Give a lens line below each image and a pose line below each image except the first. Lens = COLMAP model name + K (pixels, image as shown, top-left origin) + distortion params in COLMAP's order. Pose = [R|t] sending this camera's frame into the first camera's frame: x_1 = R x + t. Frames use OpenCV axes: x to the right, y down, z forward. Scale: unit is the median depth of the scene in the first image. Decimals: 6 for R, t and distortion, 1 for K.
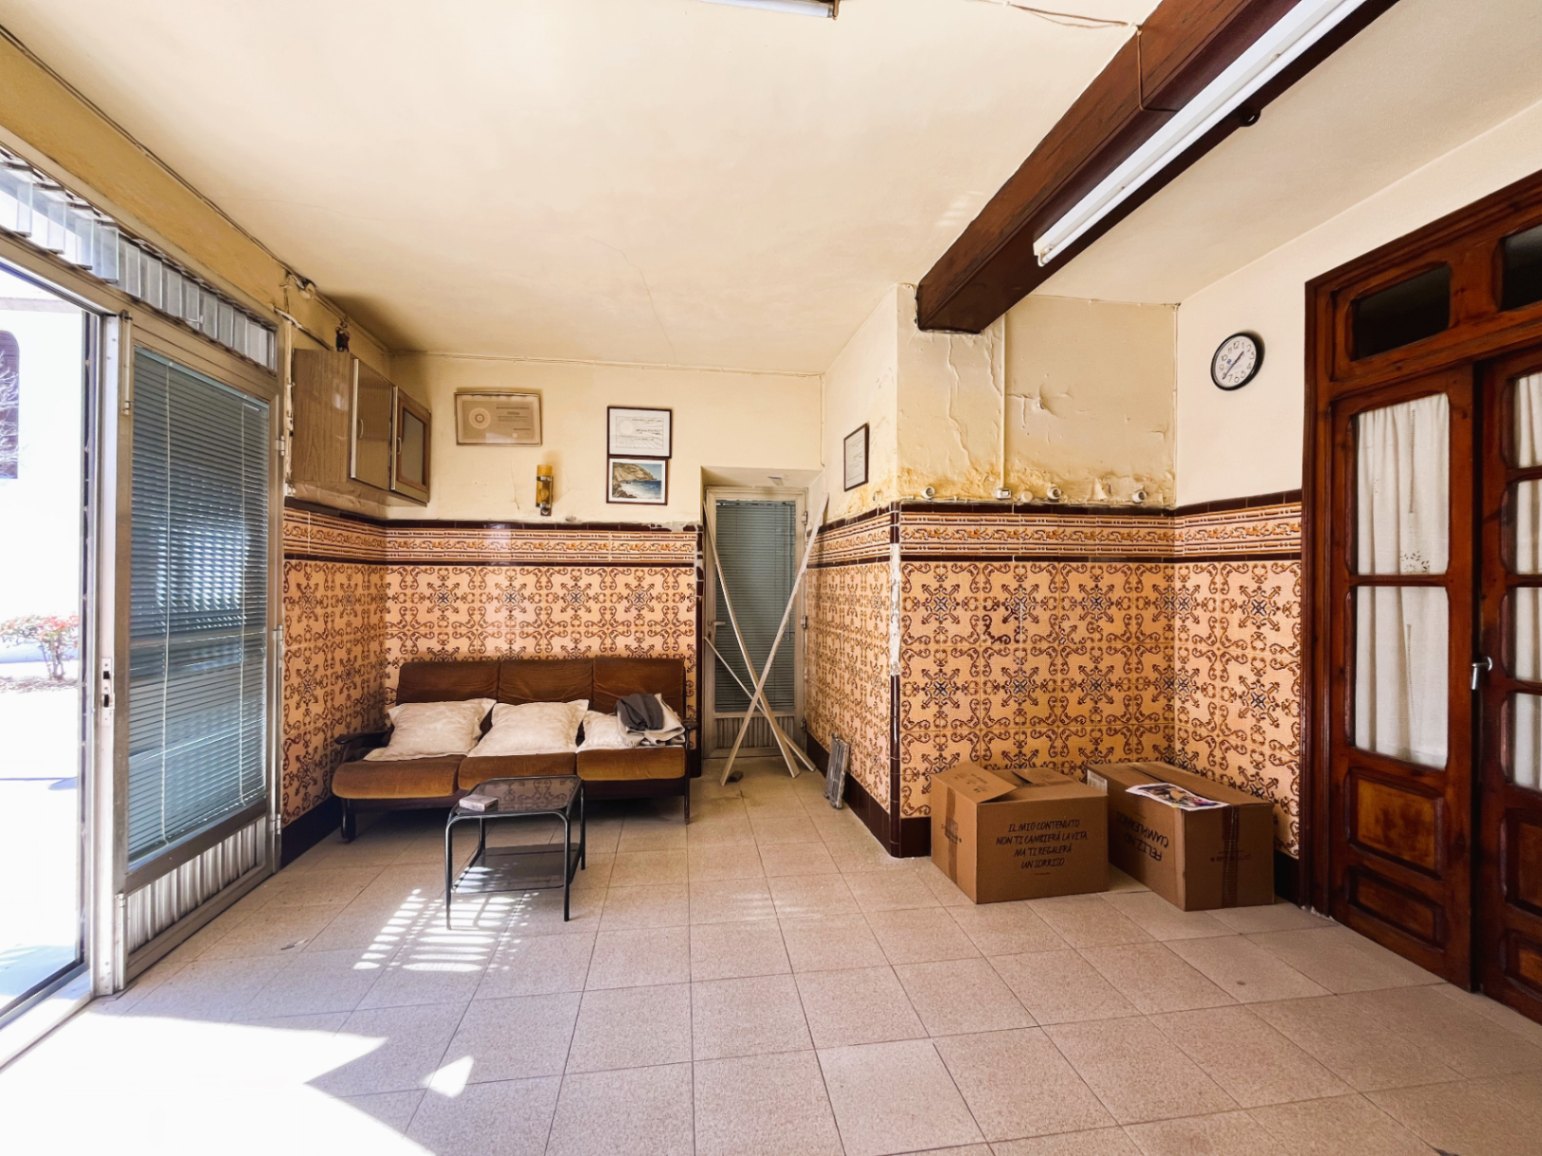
lens RADIAL K [[635.1, 0, 766.3], [0, 635.1, 575.7], [0, 0, 1]] dist [0.000997, -0.000706]
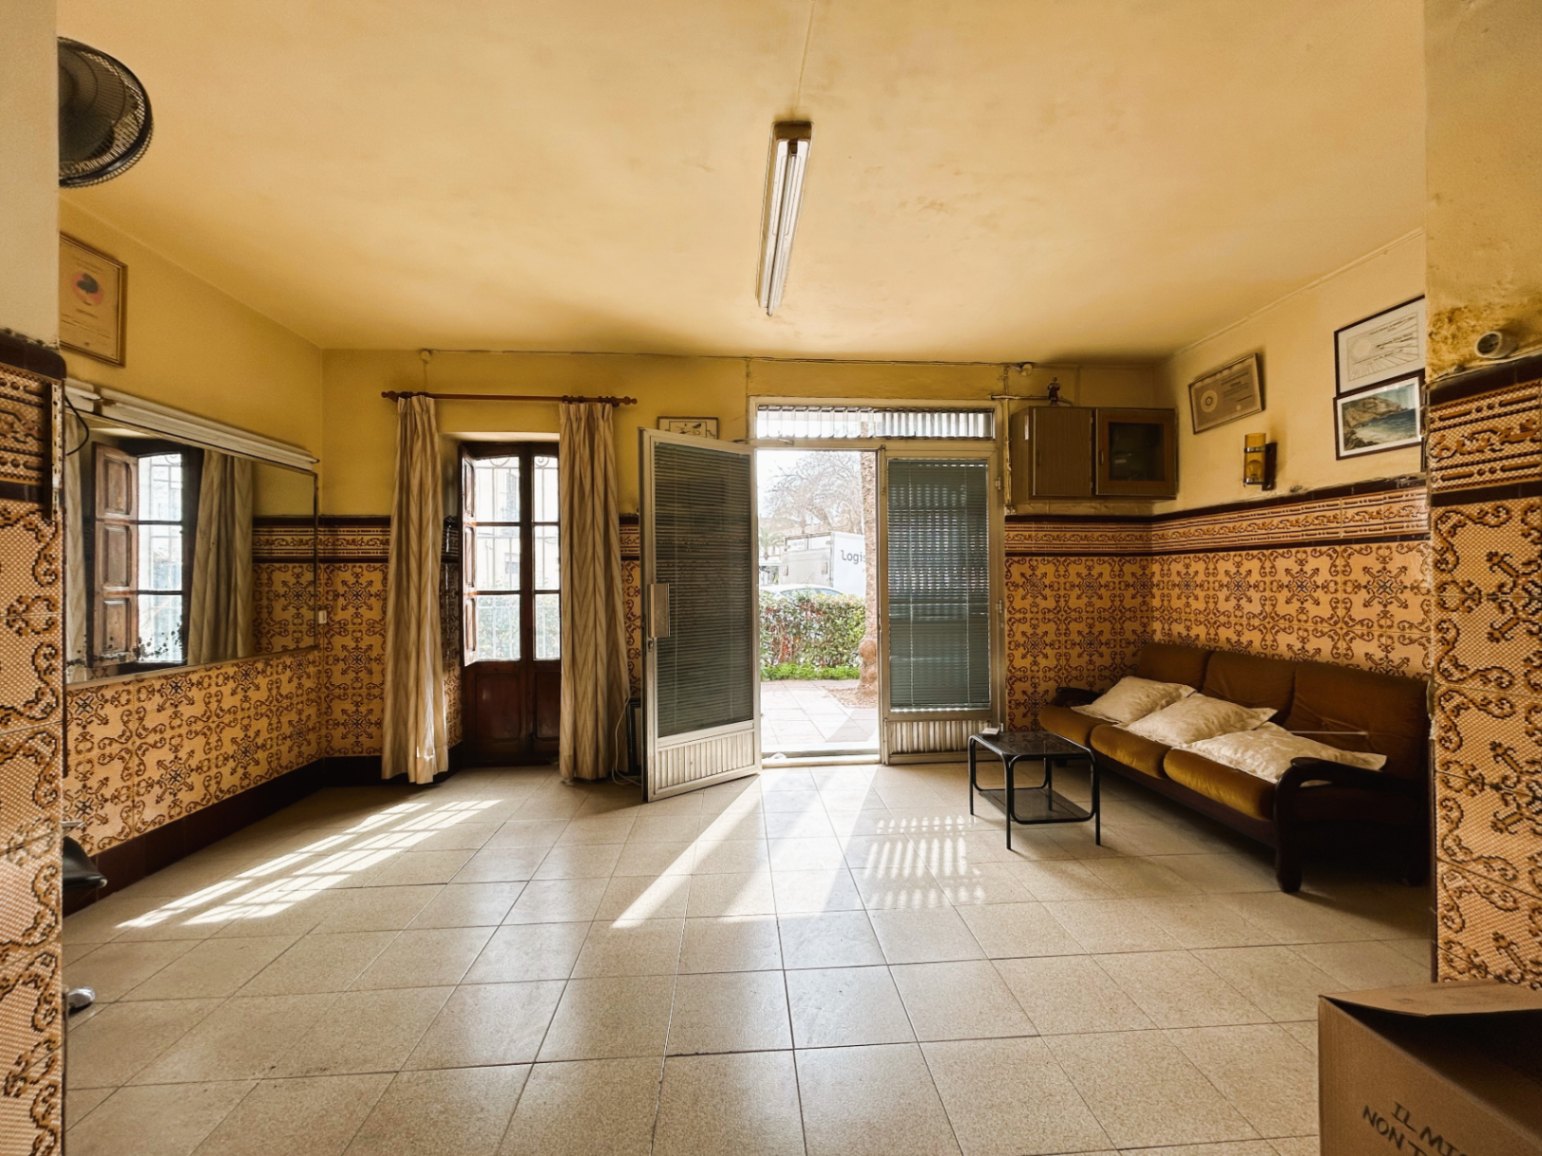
lens RADIAL K [[635.1, 0, 770.9], [0, 635.1, 578.3], [0, 0, 1]] dist [0.000997, -0.000706]
pose [[-0.100217, -0.007657, -0.994936, 0.572214], [0.016904, 0.999813, -0.009398, 0.021051], [0.994822, -0.017760, -0.100069, 0.416430]]
